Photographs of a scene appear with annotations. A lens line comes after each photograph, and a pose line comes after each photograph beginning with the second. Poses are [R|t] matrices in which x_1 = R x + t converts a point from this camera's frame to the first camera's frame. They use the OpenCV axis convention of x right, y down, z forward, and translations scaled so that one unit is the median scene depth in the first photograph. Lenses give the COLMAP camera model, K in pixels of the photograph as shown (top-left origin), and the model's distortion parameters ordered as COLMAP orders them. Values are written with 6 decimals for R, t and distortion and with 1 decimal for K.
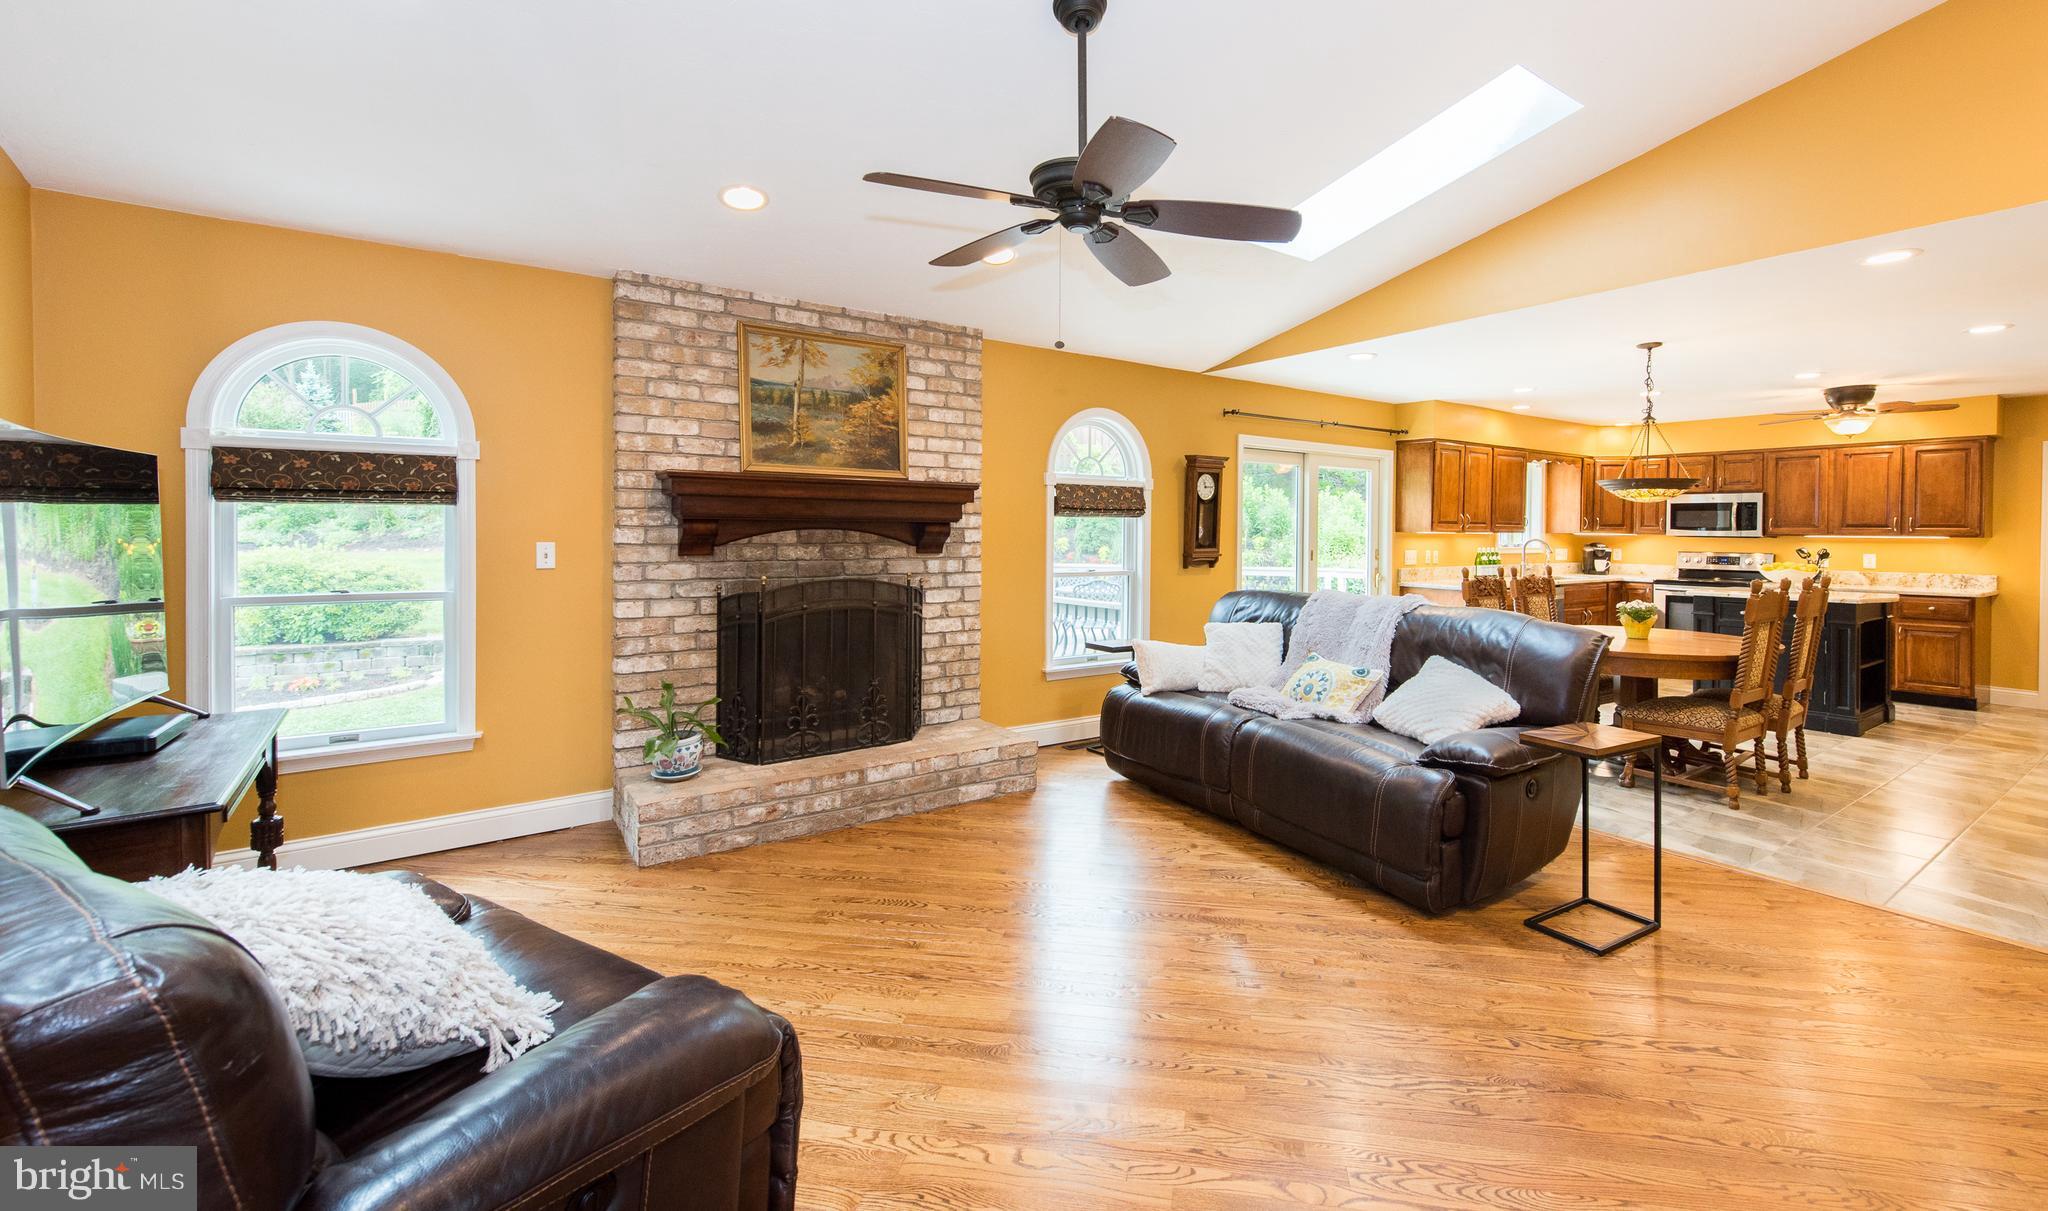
lens RADIAL K [[846.9, 0, 1064.1], [0, 846.9, 540.7], [0, 0, 1]] dist [-0.003886, -0.000550]
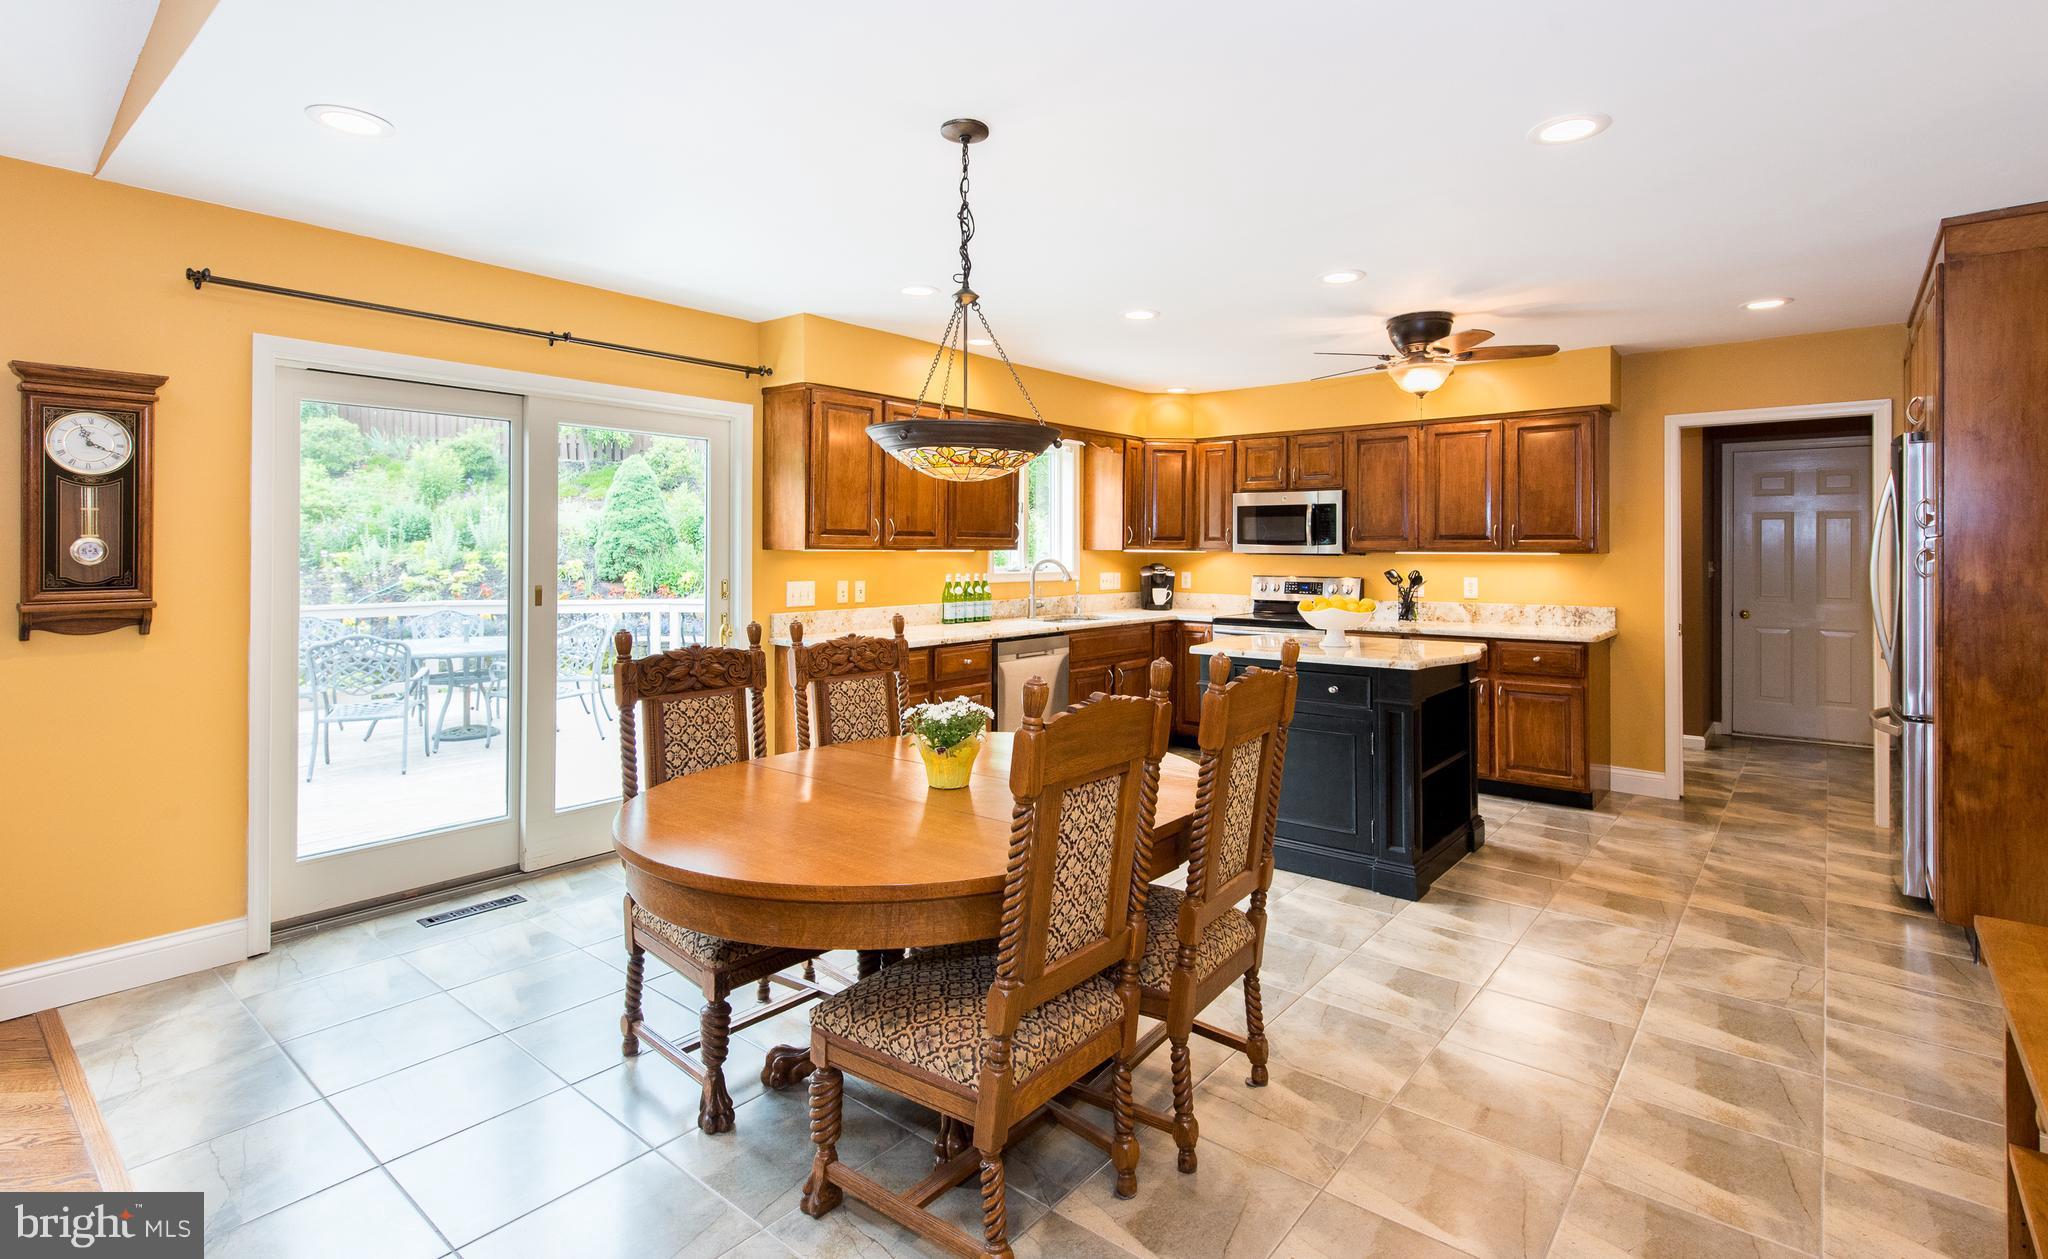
lens RADIAL K [[955.2, 0, 1034.3], [0, 955.2, 548.4], [0, 0, 1]] dist [0.007671, -0.000602]
pose [[0.962209, -0.004147, 0.272282, 0.435692], [0.007702, 0.999898, -0.011987, -0.002041], [-0.272204, 0.013631, 0.962143, 0.372250]]
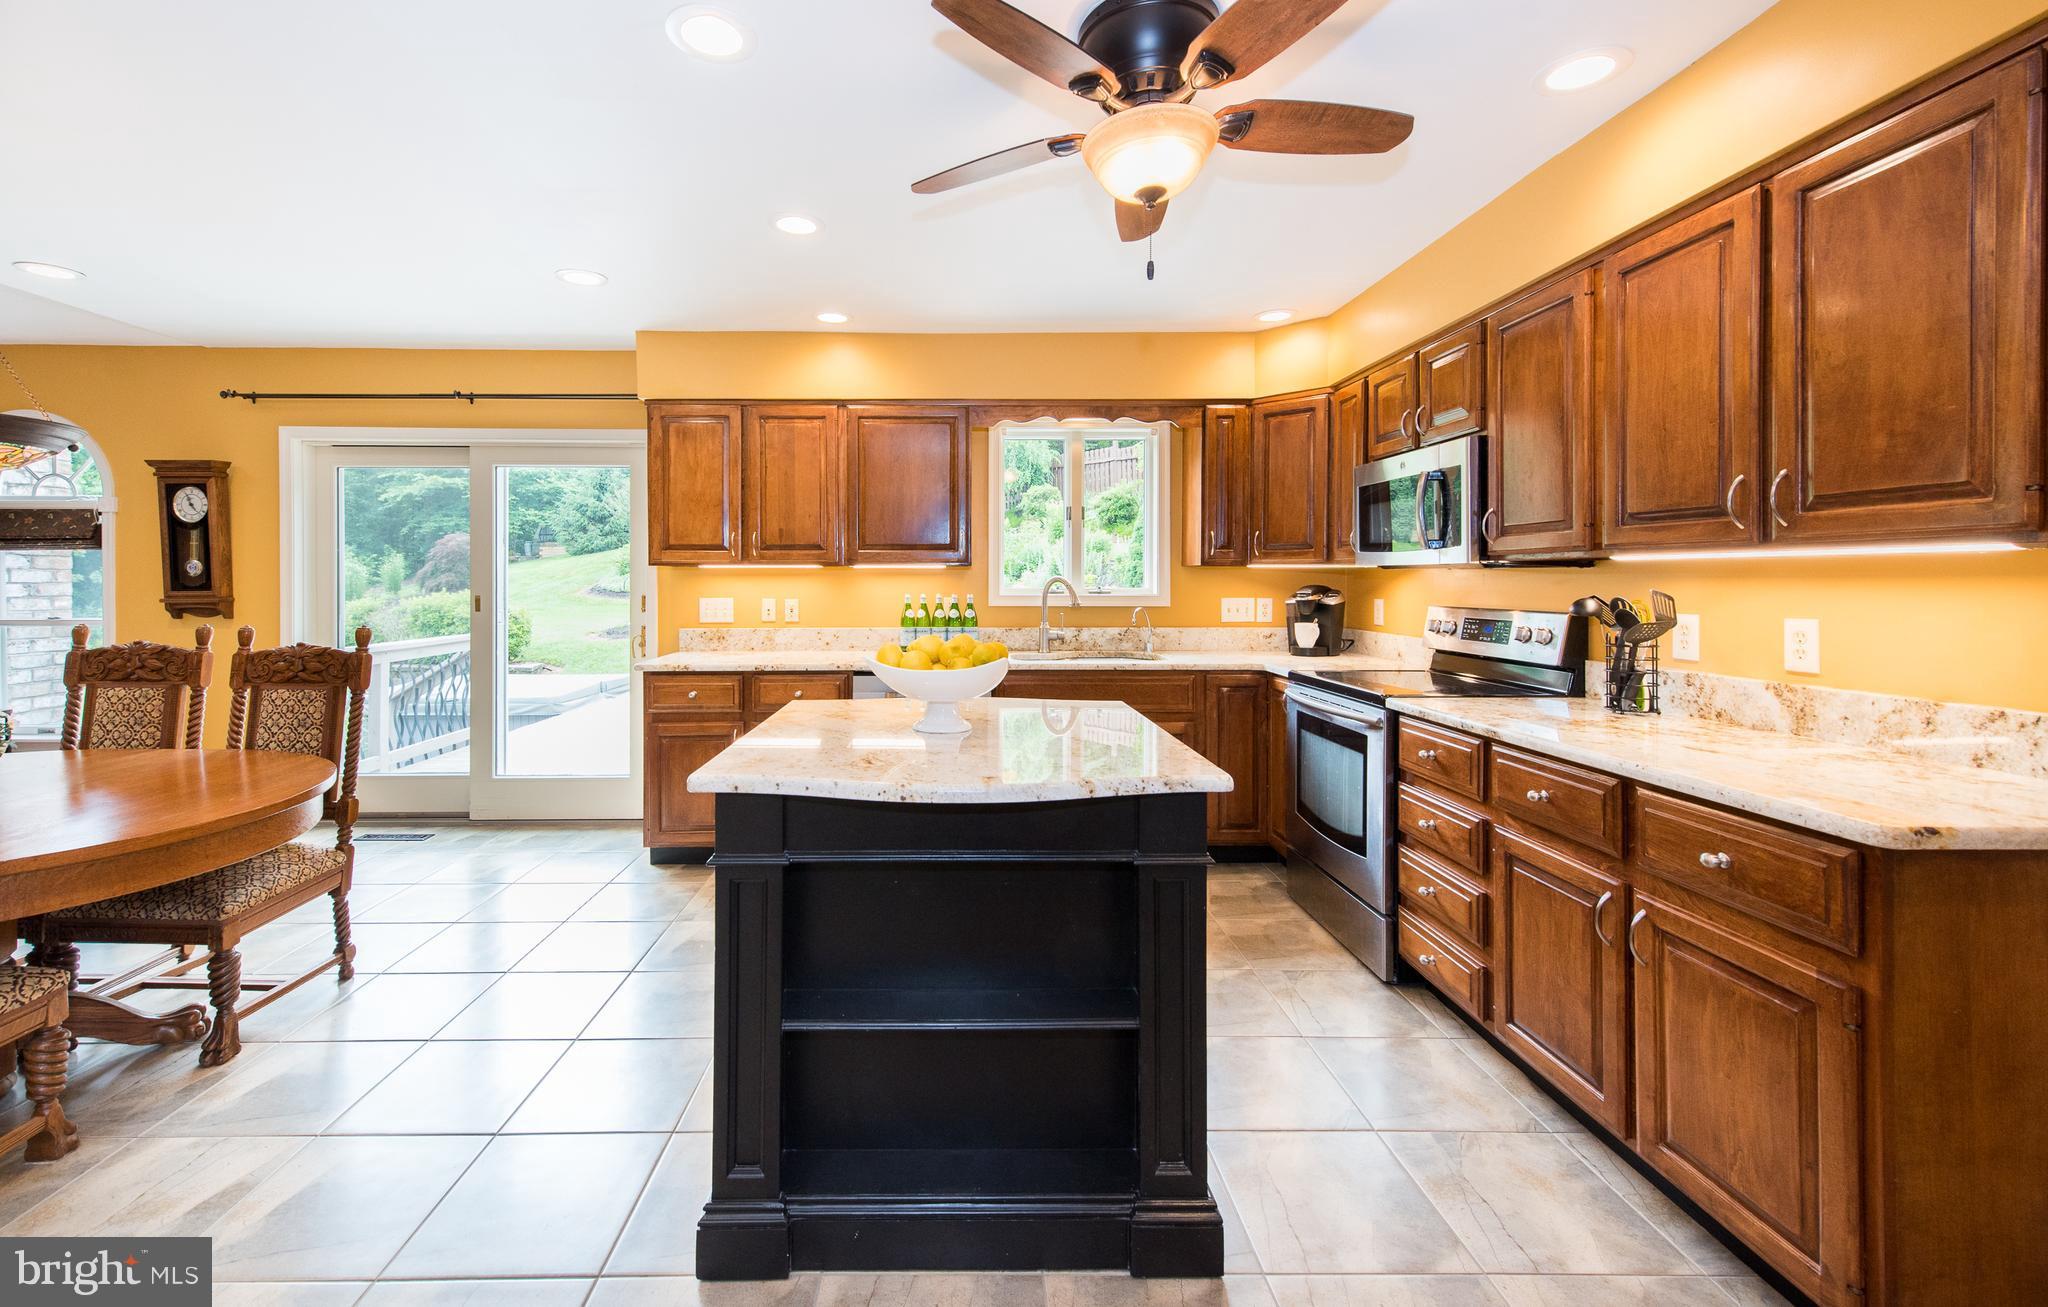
lens RADIAL K [[842.2, 0, 958.6], [0, 842.2, 585.3], [0, 0, 1]] dist [0.011421, -0.001804]
pose [[0.826356, -0.003479, -0.563137, 0.991681], [-0.001409, 0.999965, -0.008245, 0.008530], [0.563146, 0.007607, 0.826323, 0.695850]]
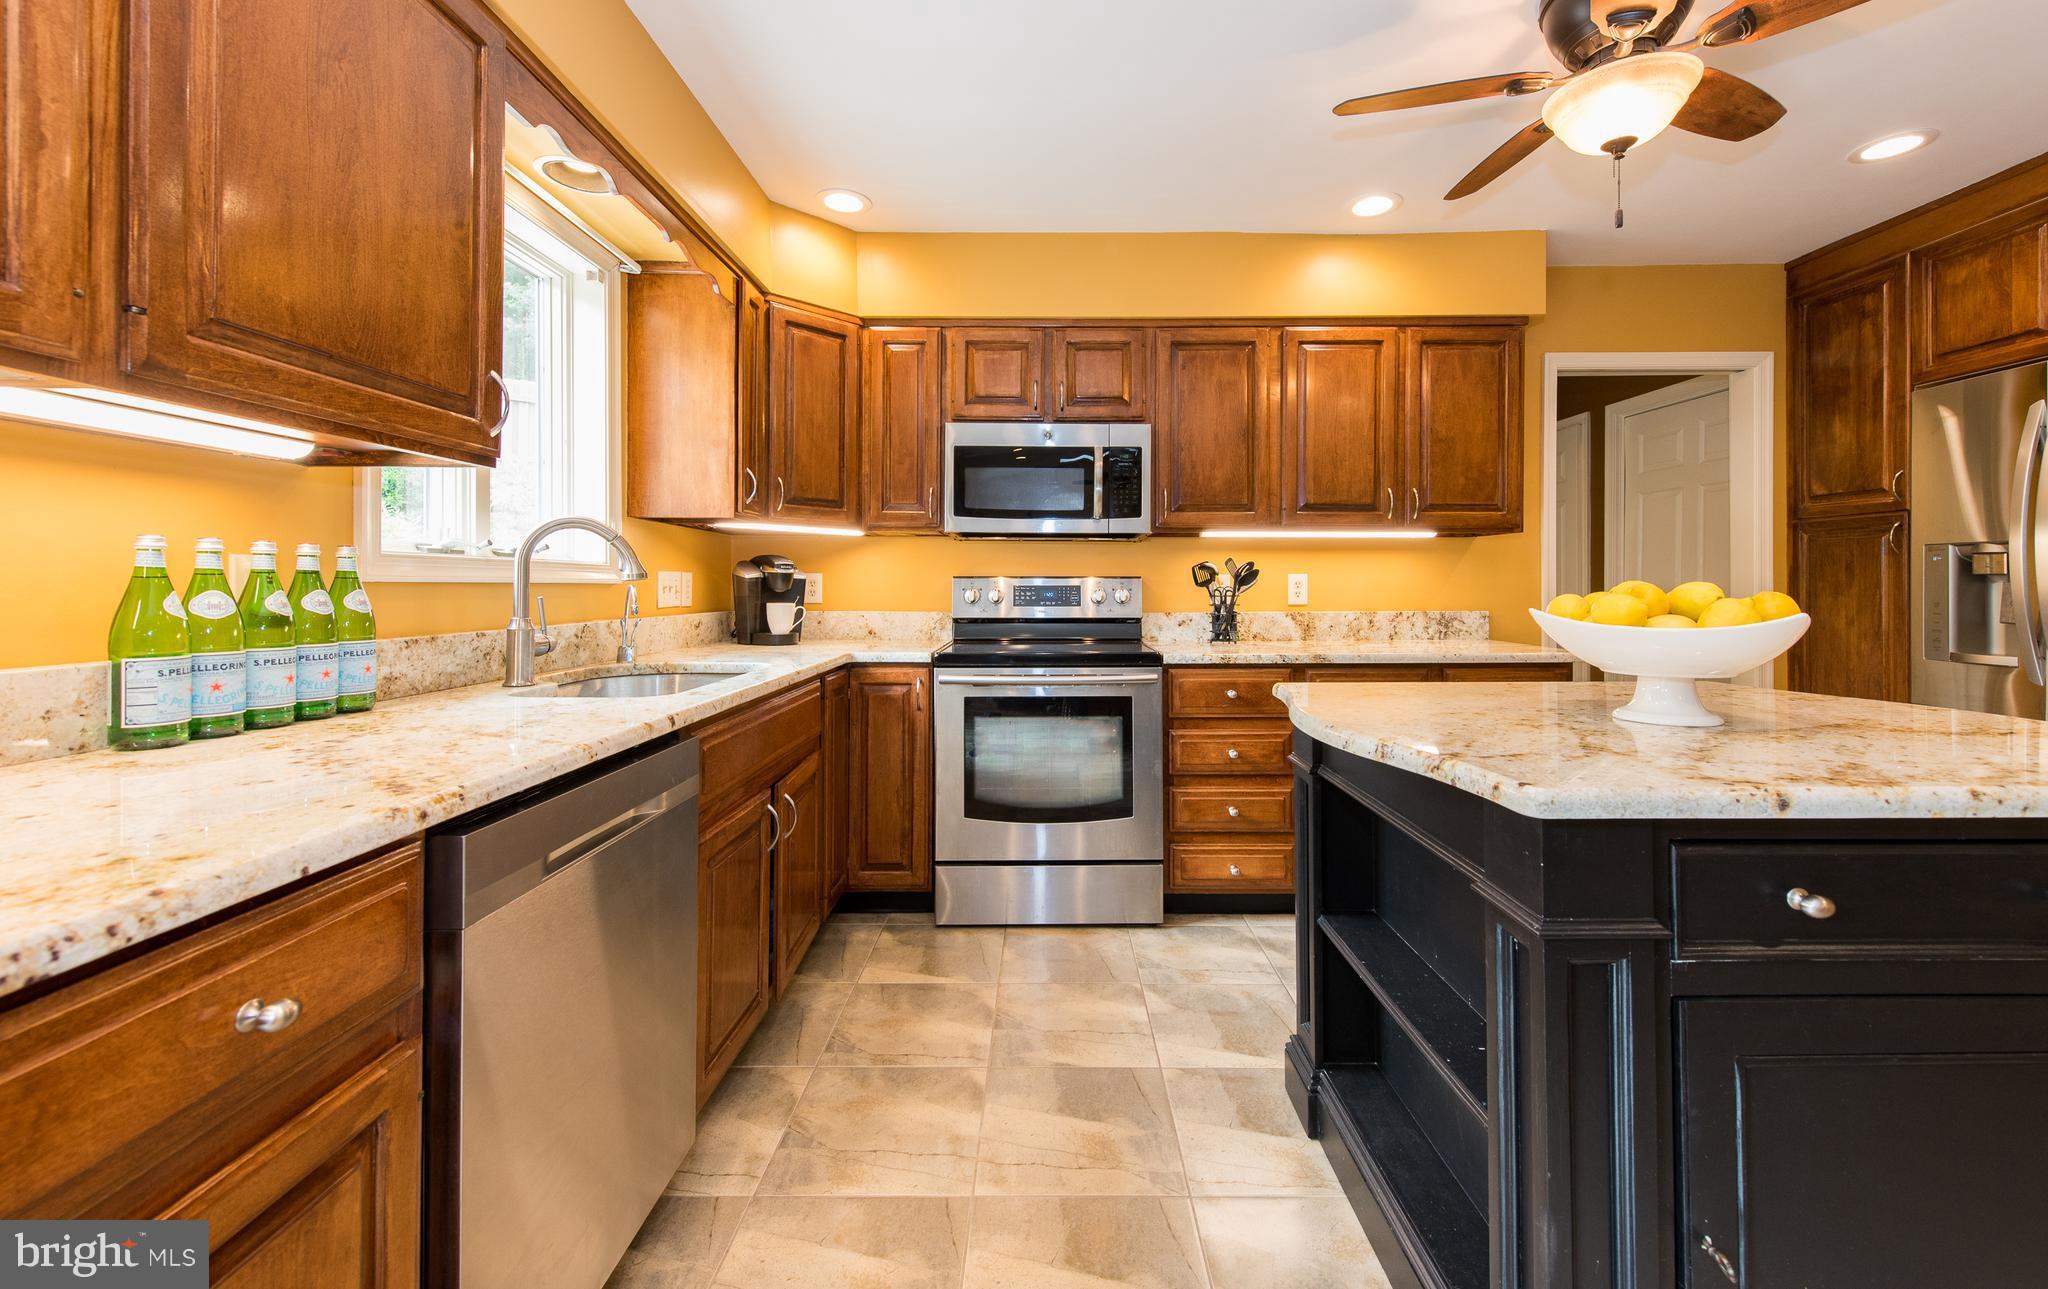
lens RADIAL K [[817.6, 0, 1047.5], [0, 817.6, 579.8], [0, 0, 1]] dist [0.011319, -0.000330]
pose [[0.566546, -0.000719, 0.824030, 0.557327], [0.013911, 0.999865, -0.008692, 0.023490], [-0.823913, 0.016387, 0.566480, 0.958584]]
